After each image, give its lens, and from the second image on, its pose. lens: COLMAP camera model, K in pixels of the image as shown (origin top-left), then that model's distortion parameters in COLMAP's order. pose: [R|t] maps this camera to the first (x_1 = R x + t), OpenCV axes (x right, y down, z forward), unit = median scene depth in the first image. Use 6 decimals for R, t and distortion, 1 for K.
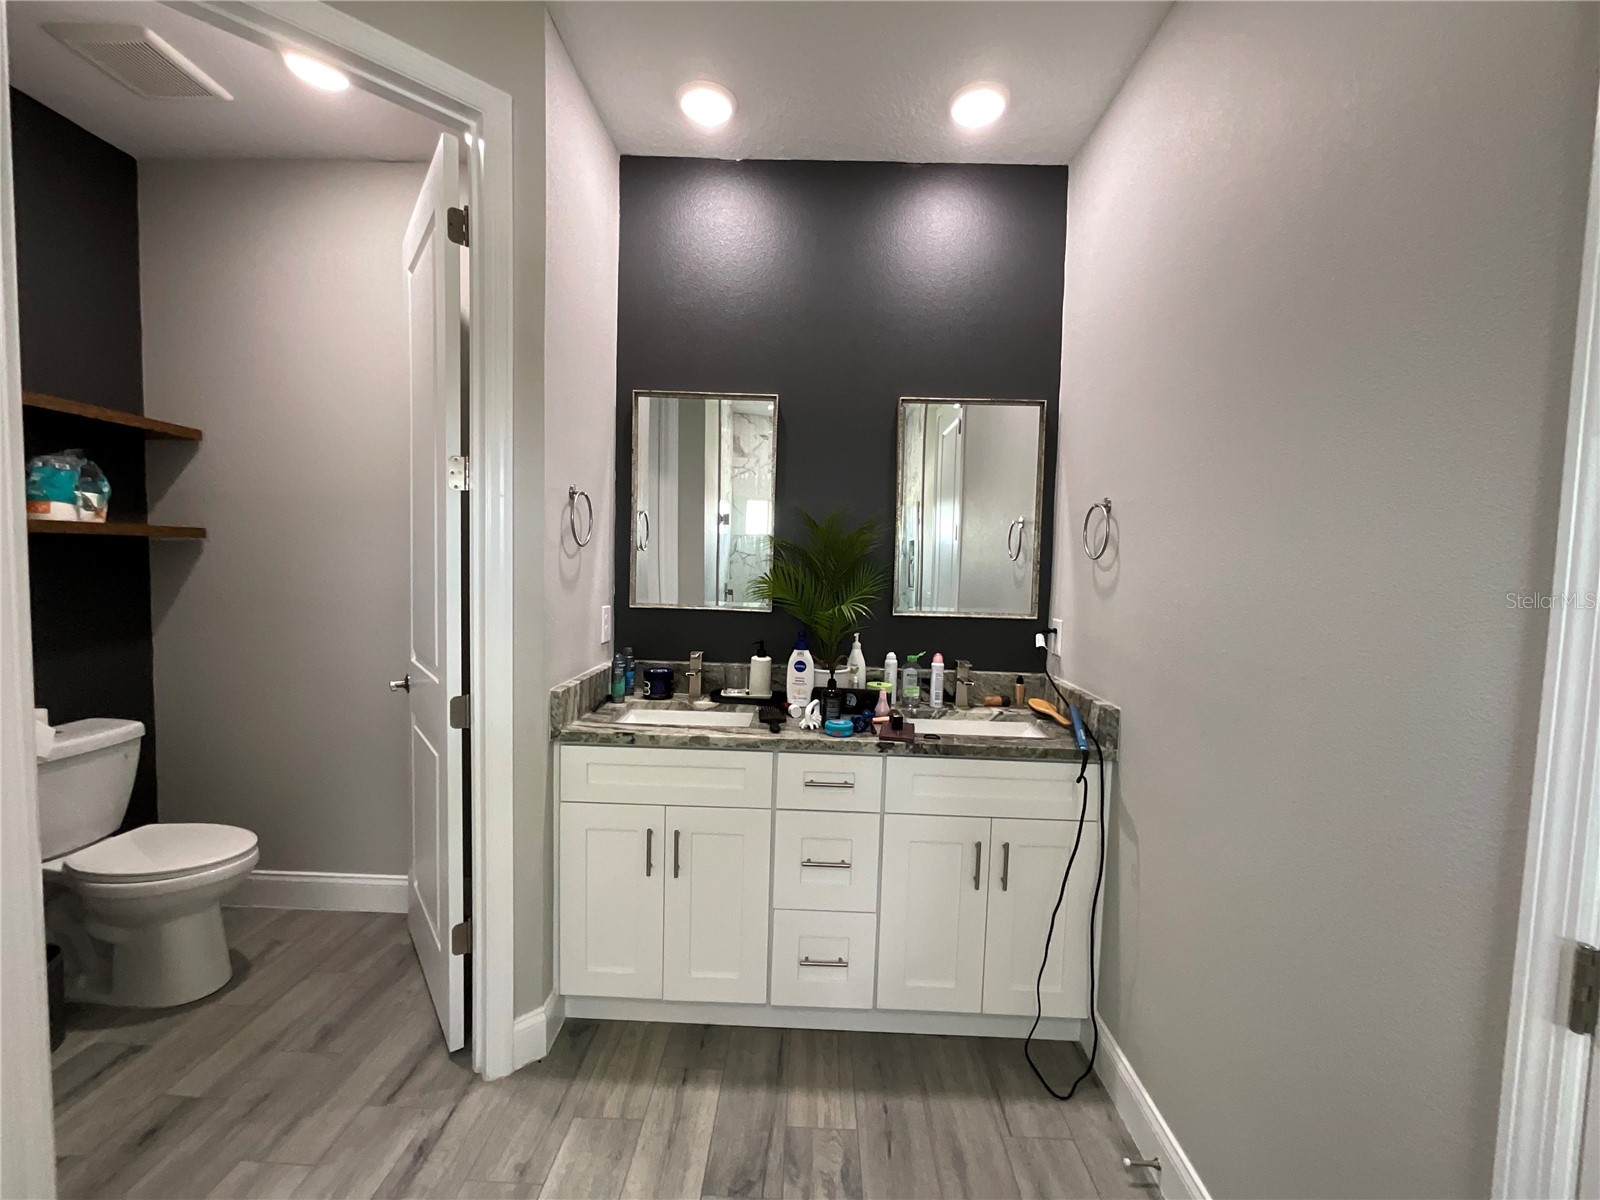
lens RADIAL K [[647.3, 0, 800.7], [0, 647.3, 597.1], [0, 0, 1]] dist [-0.003363, 0.001176]
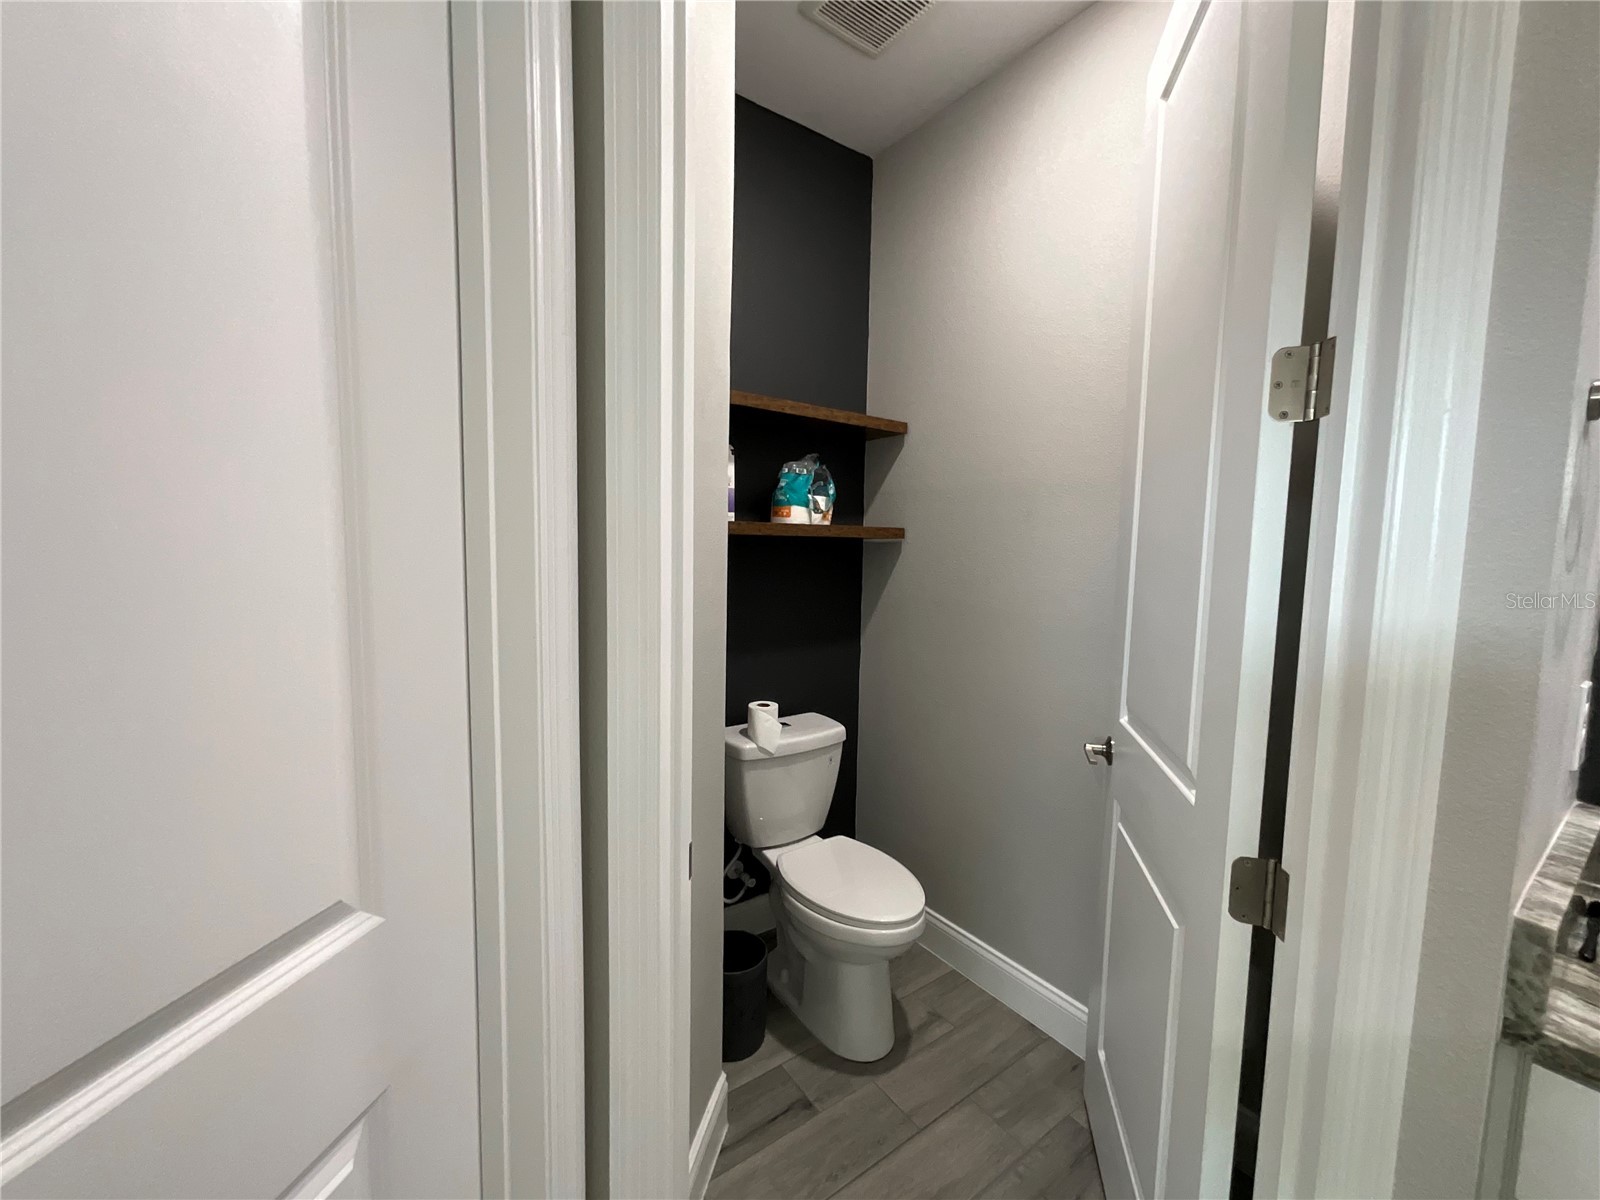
lens RADIAL K [[647.3, 0, 800.1], [0, 647.3, 600.2], [0, 0, 1]] dist [-0.003363, 0.001176]
pose [[0.597785, 0.056090, -0.799692, -0.290796], [-0.050546, 0.998202, 0.032229, -0.028648], [0.800062, 0.021155, 0.599545, 0.361449]]
